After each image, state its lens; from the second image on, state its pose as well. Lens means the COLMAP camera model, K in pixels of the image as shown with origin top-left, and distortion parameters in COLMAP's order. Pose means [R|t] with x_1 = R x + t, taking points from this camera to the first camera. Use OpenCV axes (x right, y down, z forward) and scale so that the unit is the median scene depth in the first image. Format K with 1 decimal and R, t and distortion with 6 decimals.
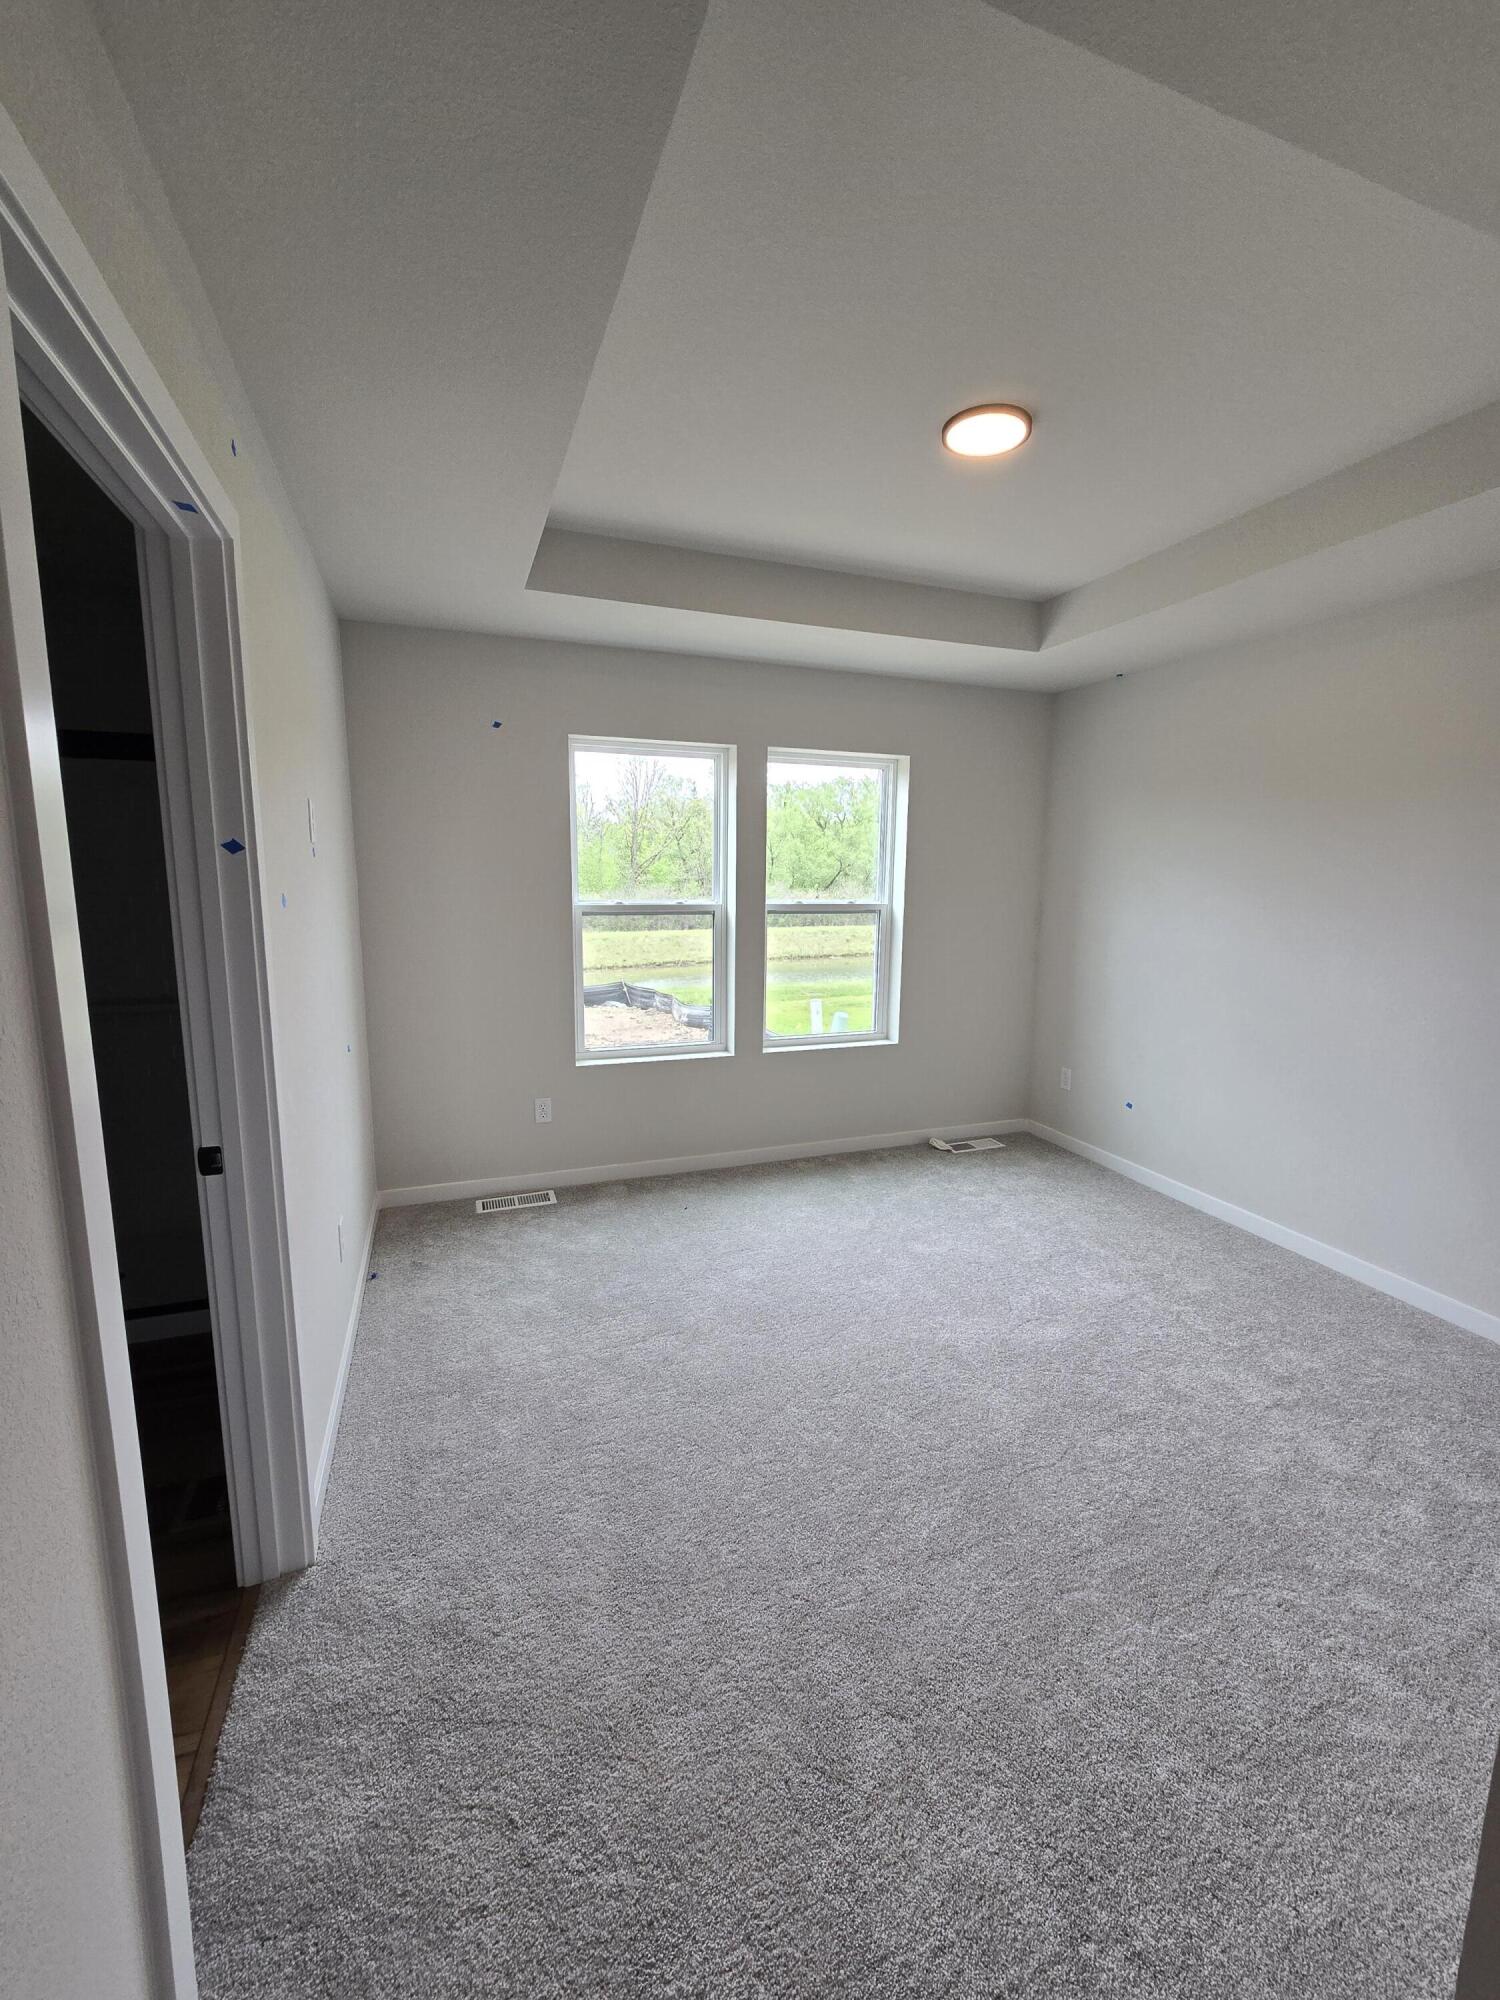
lens RADIAL K [[814.5, 0, 752.6], [0, 814.5, 996.5], [0, 0, 1]] dist [0.001073, 0.000373]
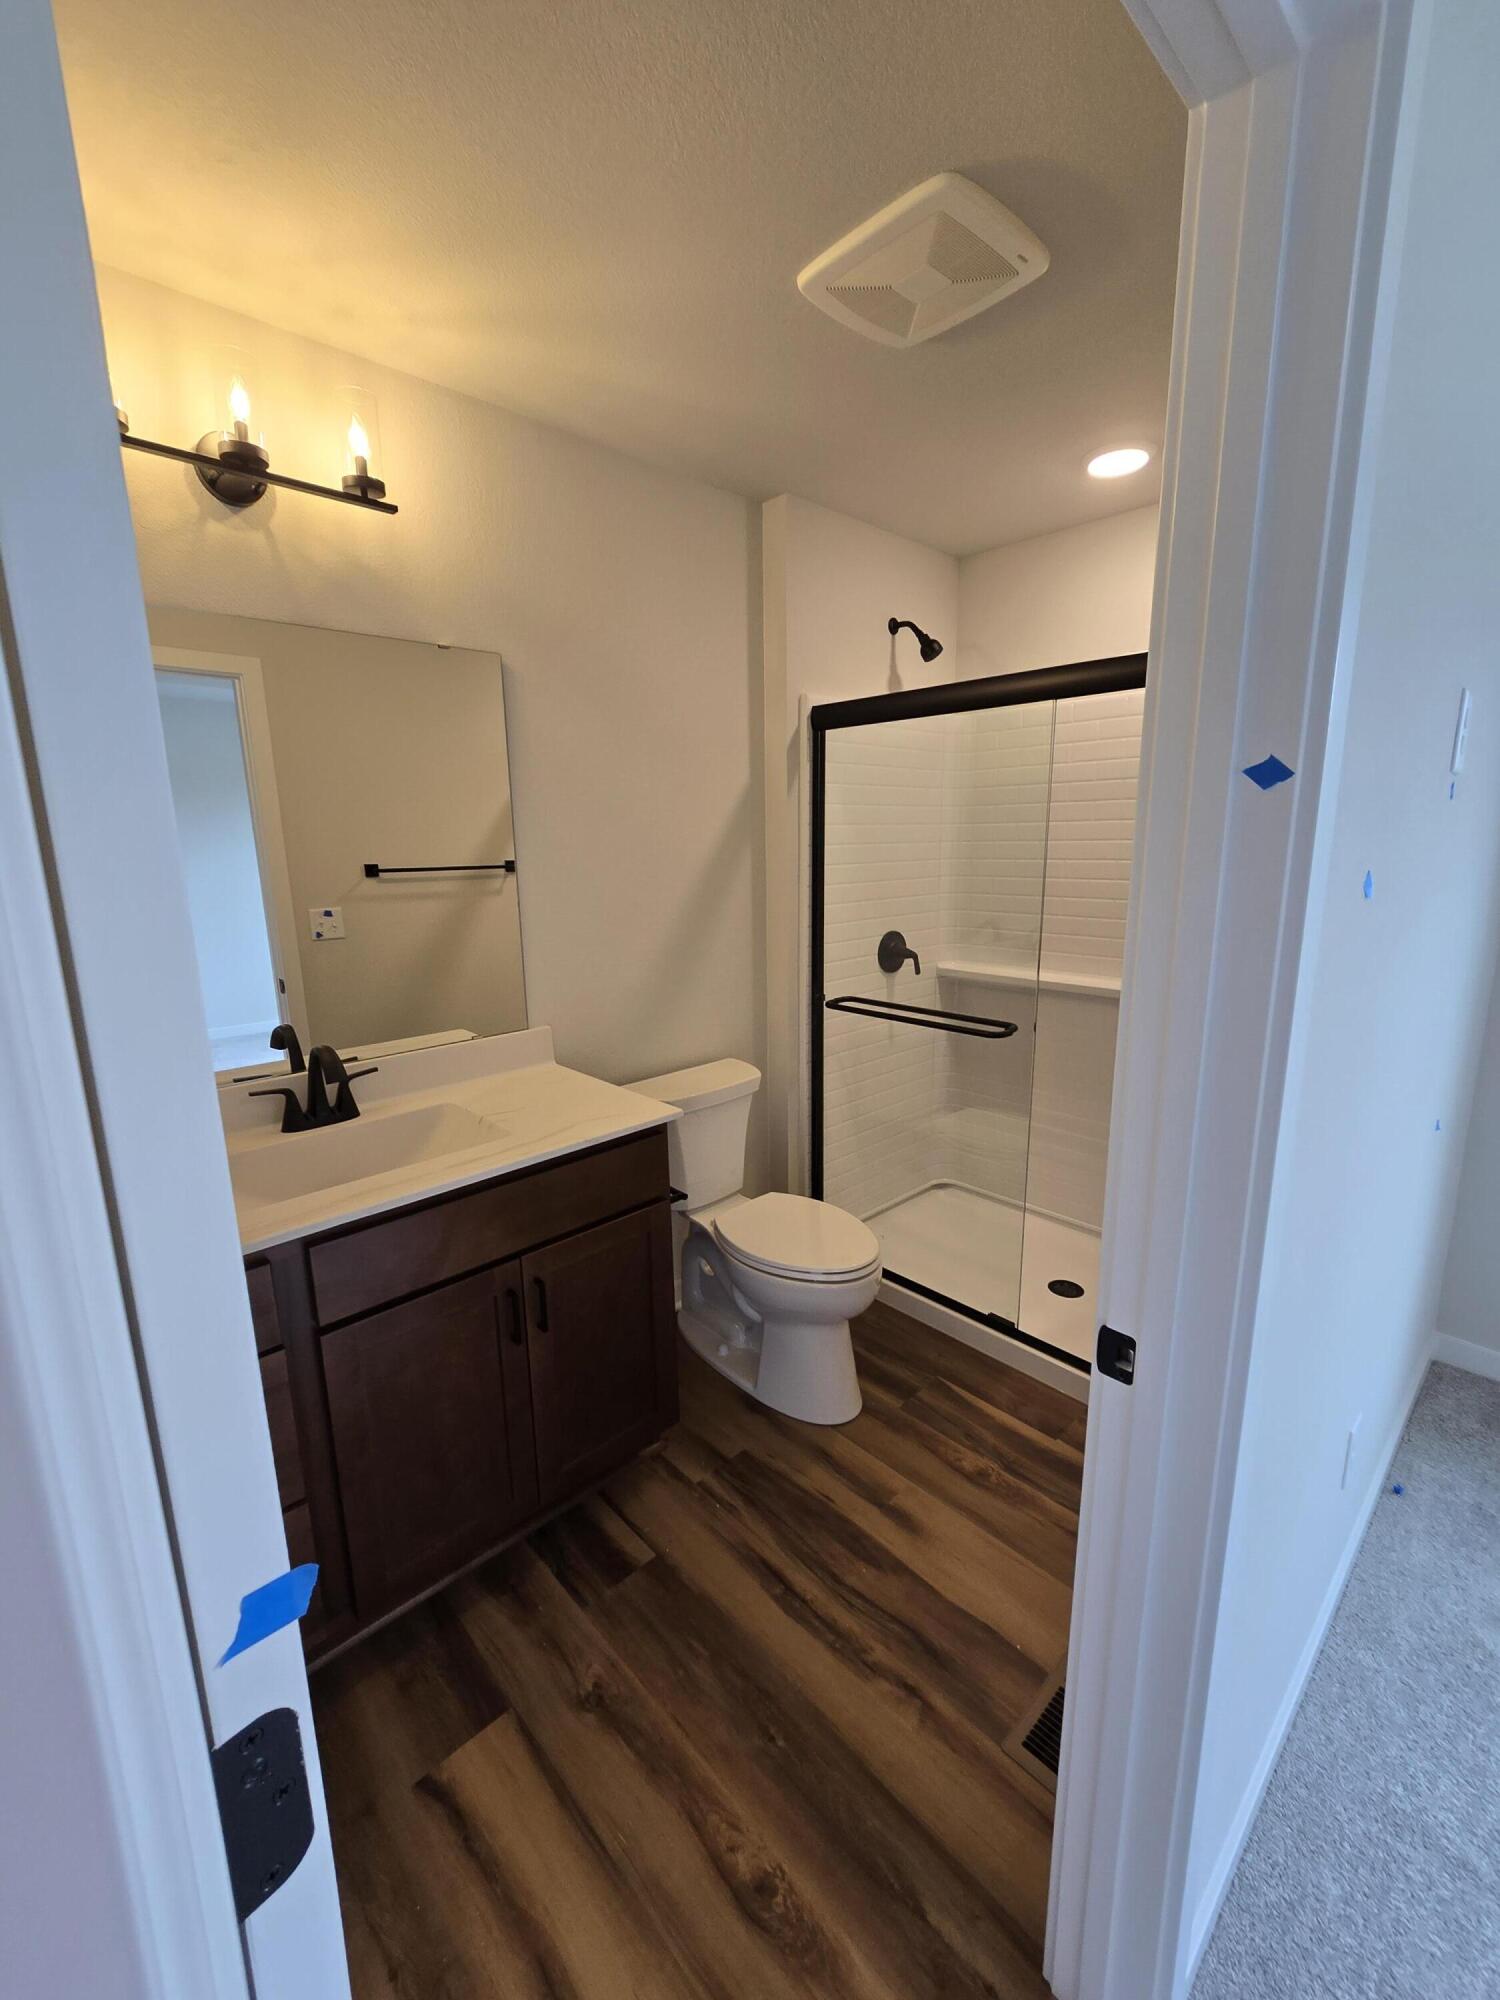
lens RADIAL K [[814.5, 0, 744.8], [0, 814.5, 995.7], [0, 0, 1]] dist [0.001073, 0.000373]
pose [[0.379497, 0.170103, -0.909421, -0.170335], [-0.131078, 0.982923, 0.129152, -0.044901], [0.915861, 0.070193, 0.395313, 0.304412]]
